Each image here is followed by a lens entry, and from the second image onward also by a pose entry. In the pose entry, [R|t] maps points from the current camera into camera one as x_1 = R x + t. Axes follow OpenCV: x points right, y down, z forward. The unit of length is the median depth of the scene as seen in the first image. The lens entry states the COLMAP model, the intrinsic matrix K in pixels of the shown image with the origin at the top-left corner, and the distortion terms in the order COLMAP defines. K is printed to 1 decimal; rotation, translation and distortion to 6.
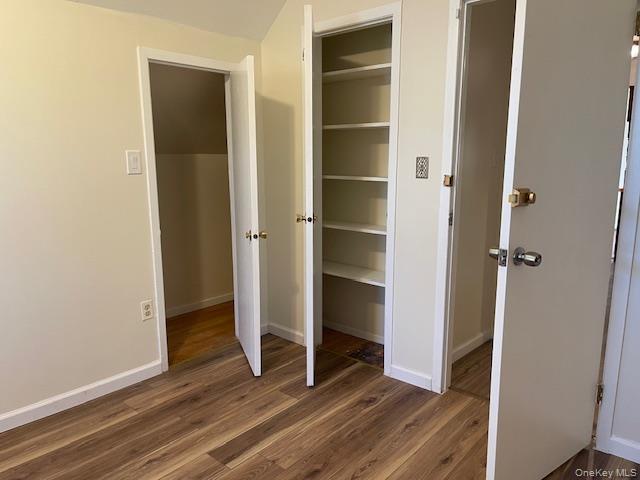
lens RADIAL K [[477.5, 0, 320.7], [0, 477.5, 237.0], [0, 0, 1]] dist [0.033700, -0.031762]
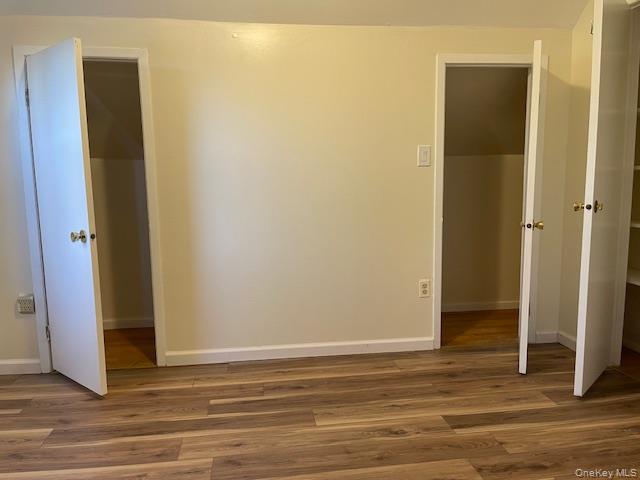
lens RADIAL K [[477.5, 0, 319.7], [0, 477.5, 238.7], [0, 0, 1]] dist [0.033700, -0.031762]
pose [[0.755848, 0.067277, -0.651281, 0.176975], [-0.097161, 0.995219, -0.009955, 0.075482], [0.647498, 0.070803, 0.758771, -0.007806]]
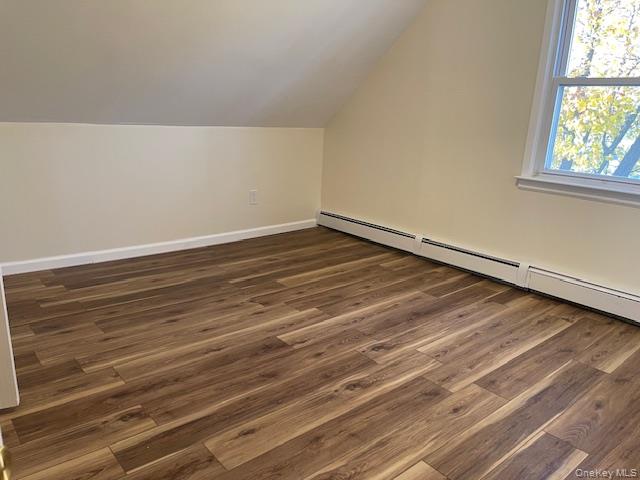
lens RADIAL K [[477.5, 0, 317.5], [0, 477.5, 244.5], [0, 0, 1]] dist [0.033700, -0.031762]
pose [[-0.989662, -0.071545, 0.124298, -0.274222], [-0.011811, 0.904399, 0.426525, -0.133694], [-0.142930, 0.420648, -0.895894, 1.118443]]
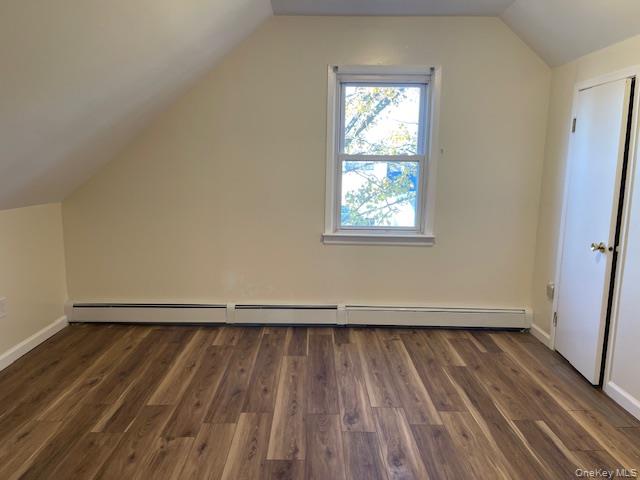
lens RADIAL K [[477.5, 0, 318.1], [0, 477.5, 239.3], [0, 0, 1]] dist [0.033700, -0.031762]
pose [[-0.741051, 0.091616, -0.665170, 0.363262], [-0.126588, 0.953820, 0.272401, -0.150492], [0.659409, 0.286065, -0.695232, 0.868368]]
